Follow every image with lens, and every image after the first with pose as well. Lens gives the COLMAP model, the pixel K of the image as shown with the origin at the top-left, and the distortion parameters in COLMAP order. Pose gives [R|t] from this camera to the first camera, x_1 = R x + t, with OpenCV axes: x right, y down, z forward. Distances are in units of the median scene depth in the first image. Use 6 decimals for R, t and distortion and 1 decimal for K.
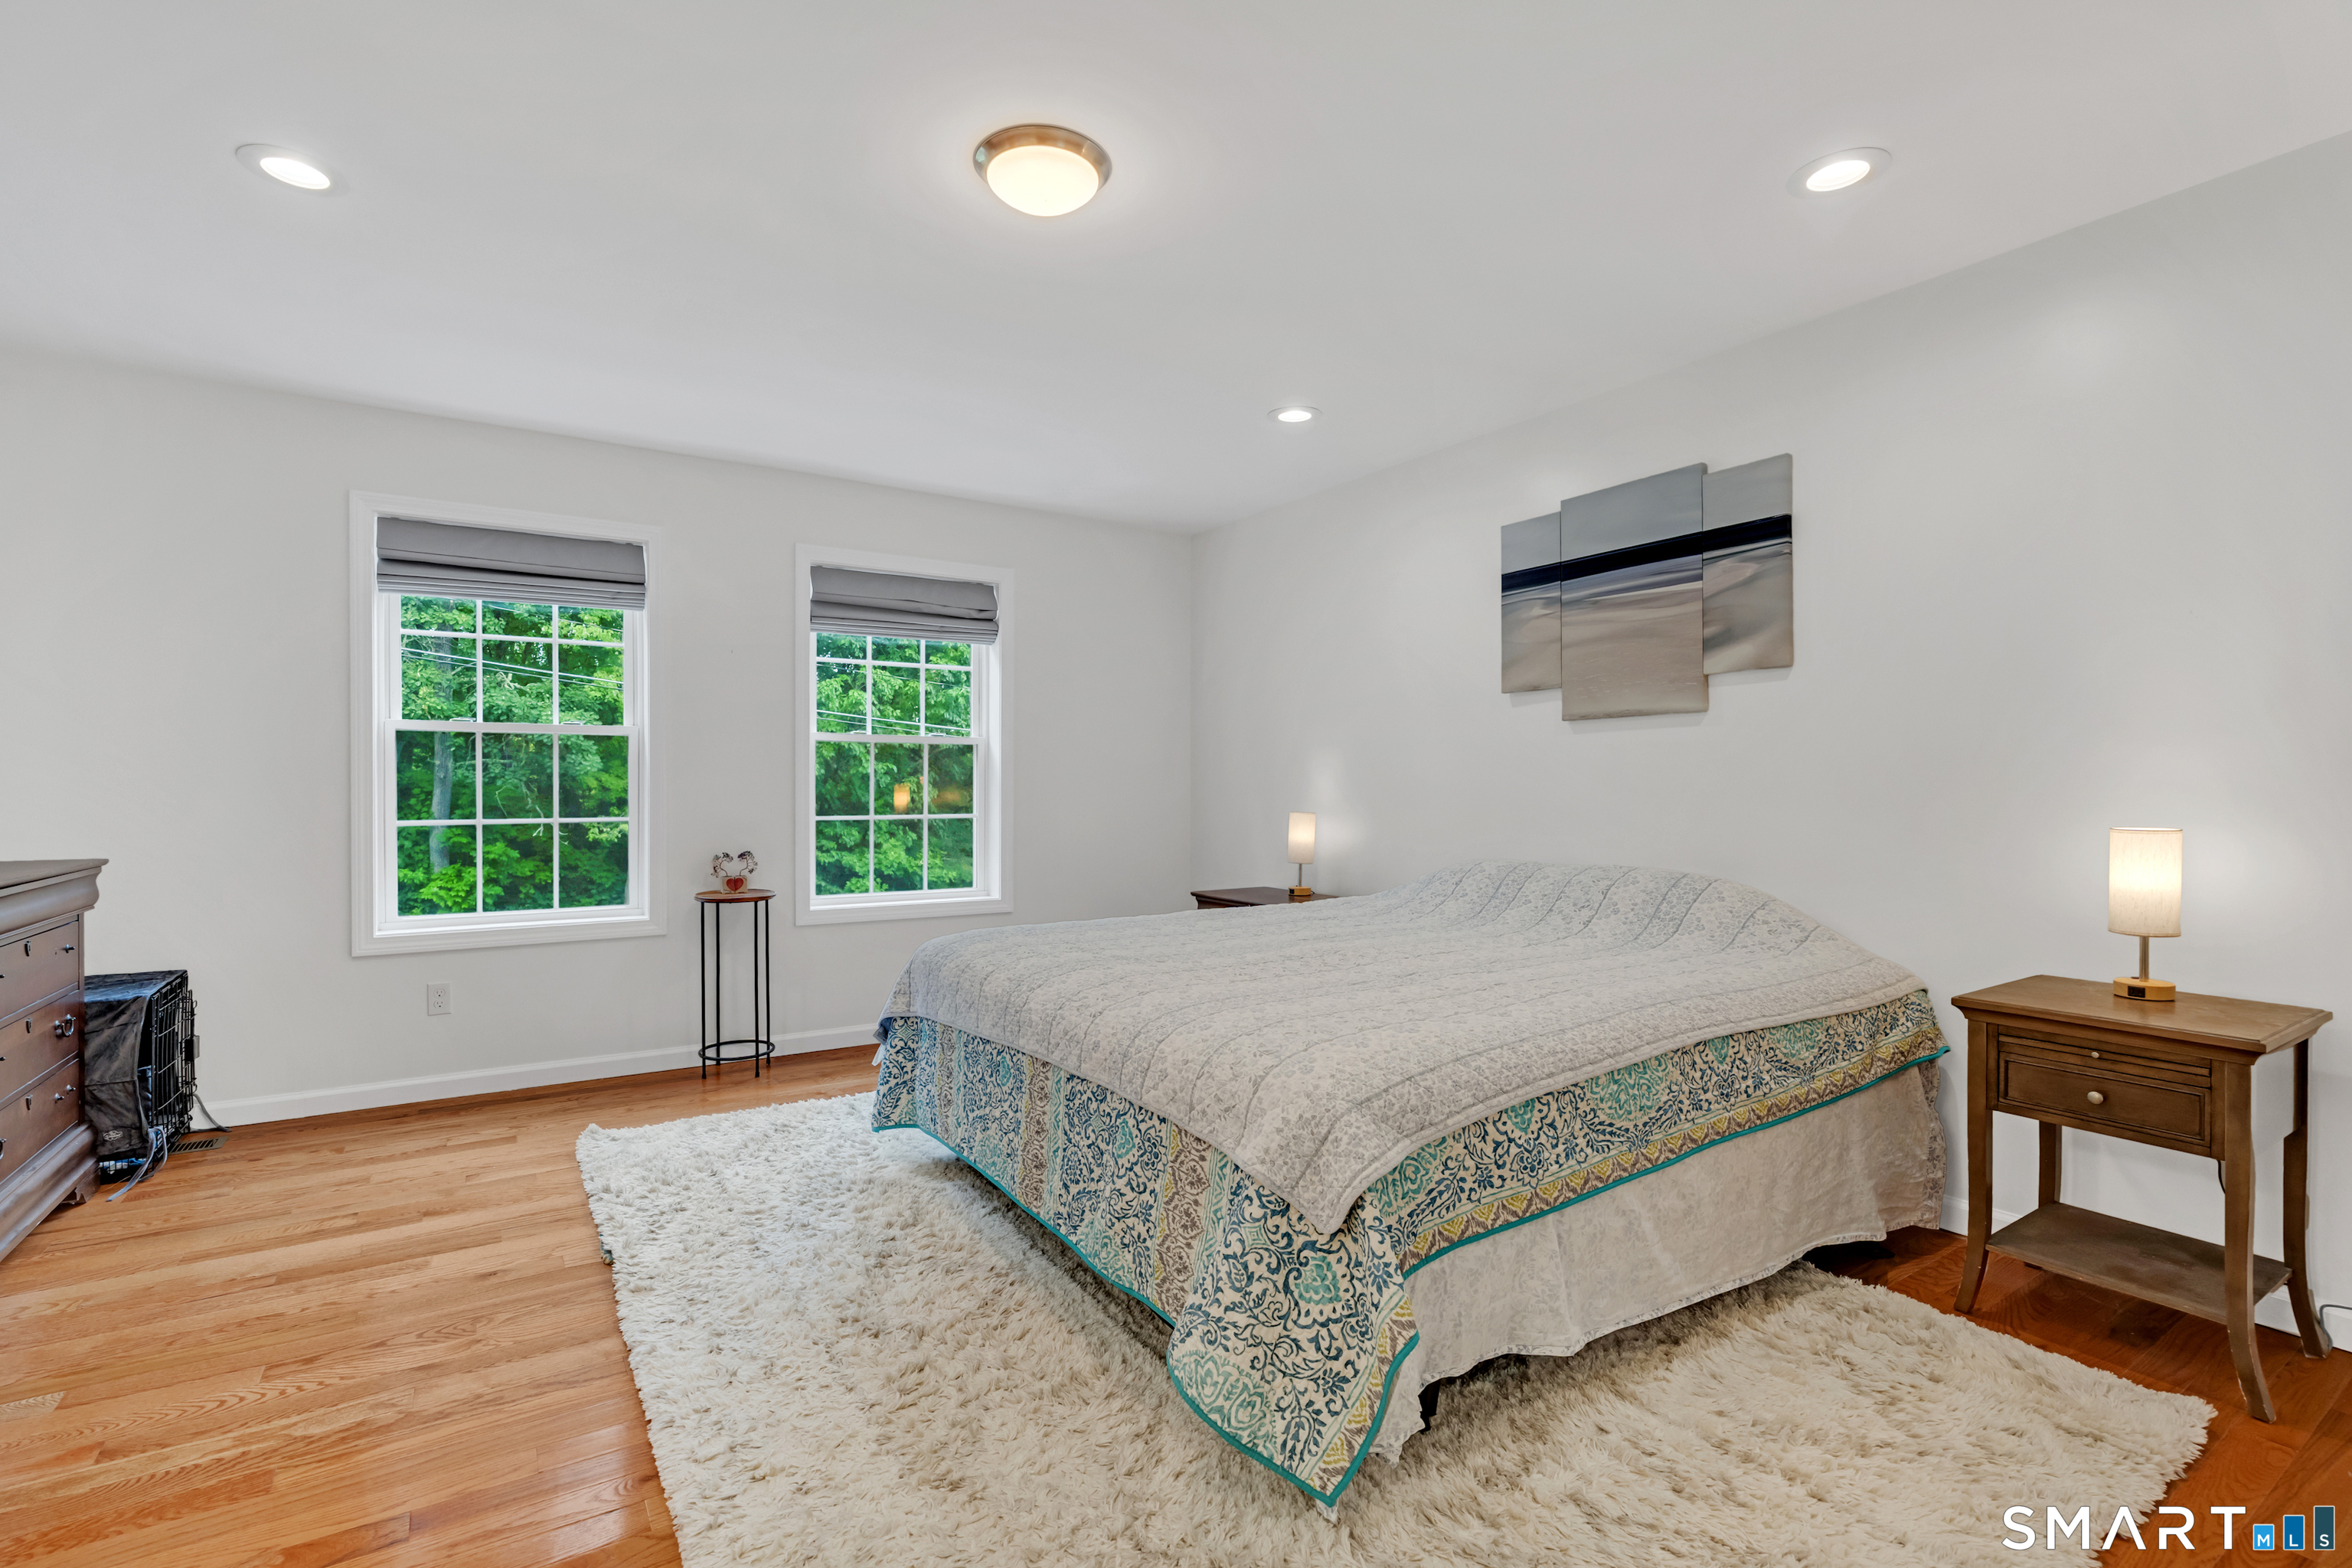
lens RADIAL K [[1073.6, 0, 1176.0], [0, 1073.6, 784.0], [0, 0, 1]] dist [-0.006383, -0.000293]
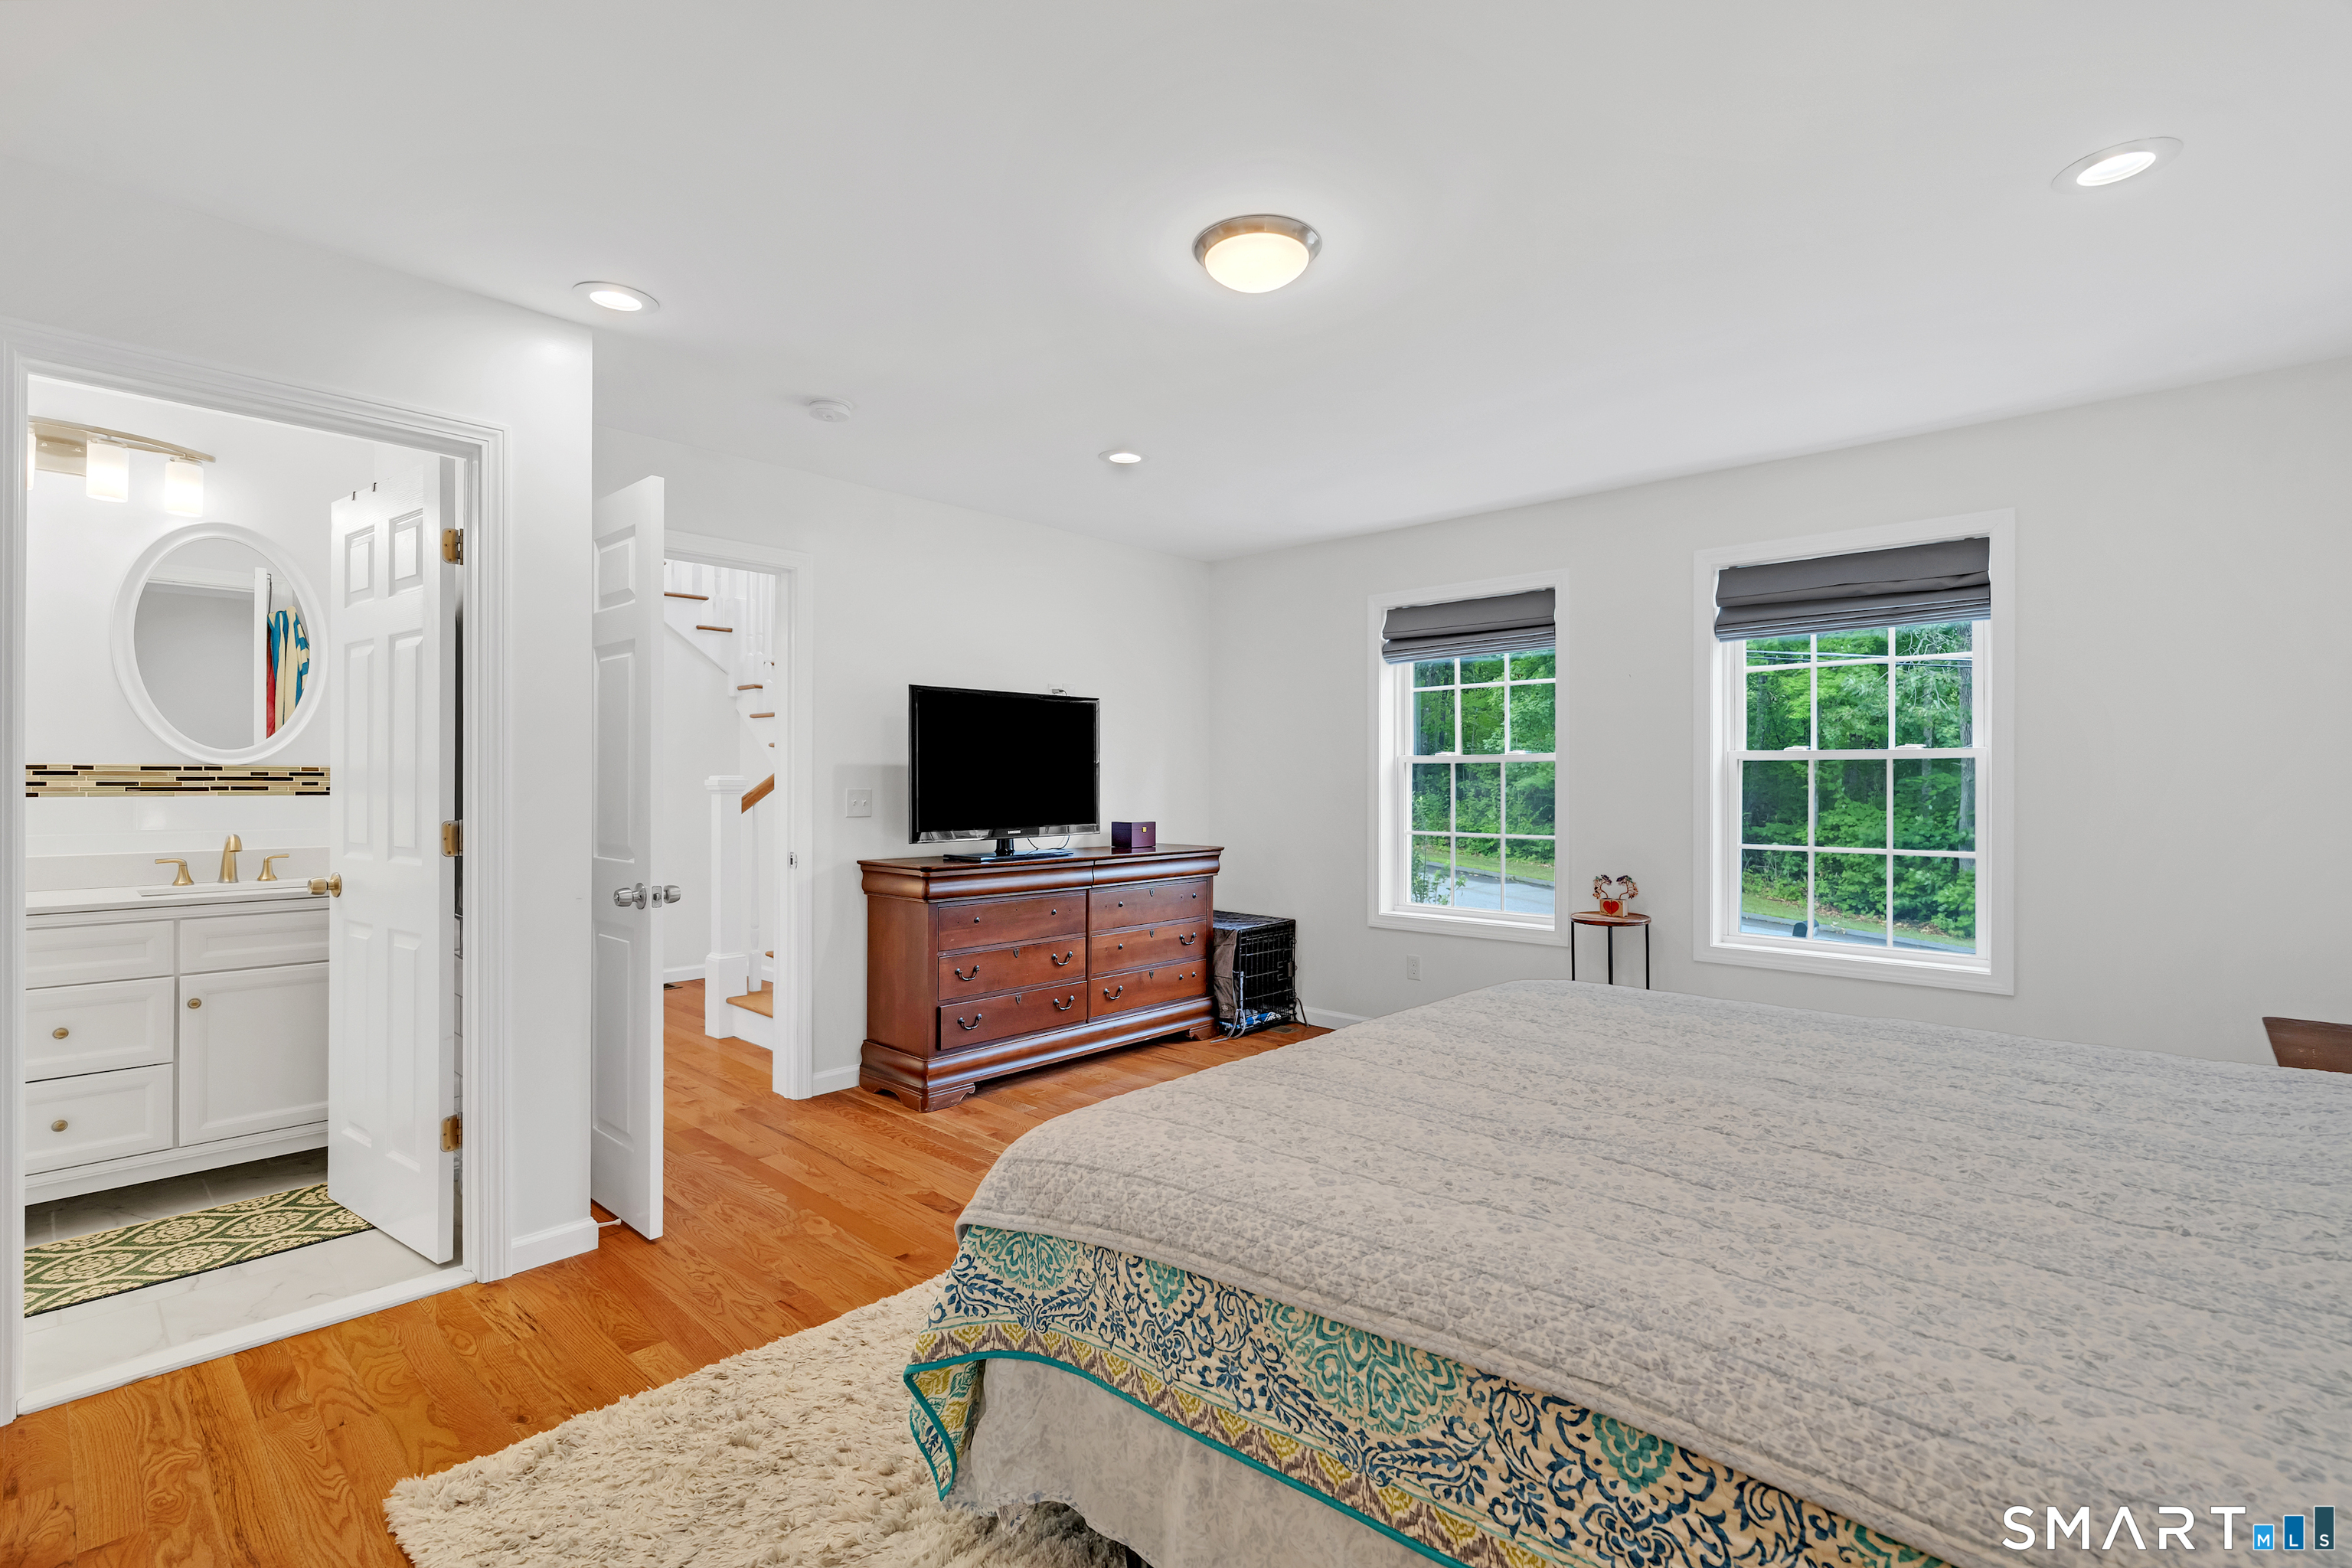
lens RADIAL K [[1073.6, 0, 1176.0], [0, 1073.6, 784.0], [0, 0, 1]] dist [-0.006383, -0.000293]
pose [[0.238073, 0.000560, -0.971247, 1.048791], [-0.001405, 0.999999, 0.000232, -0.049557], [0.971246, 0.001310, 0.238073, 0.800030]]
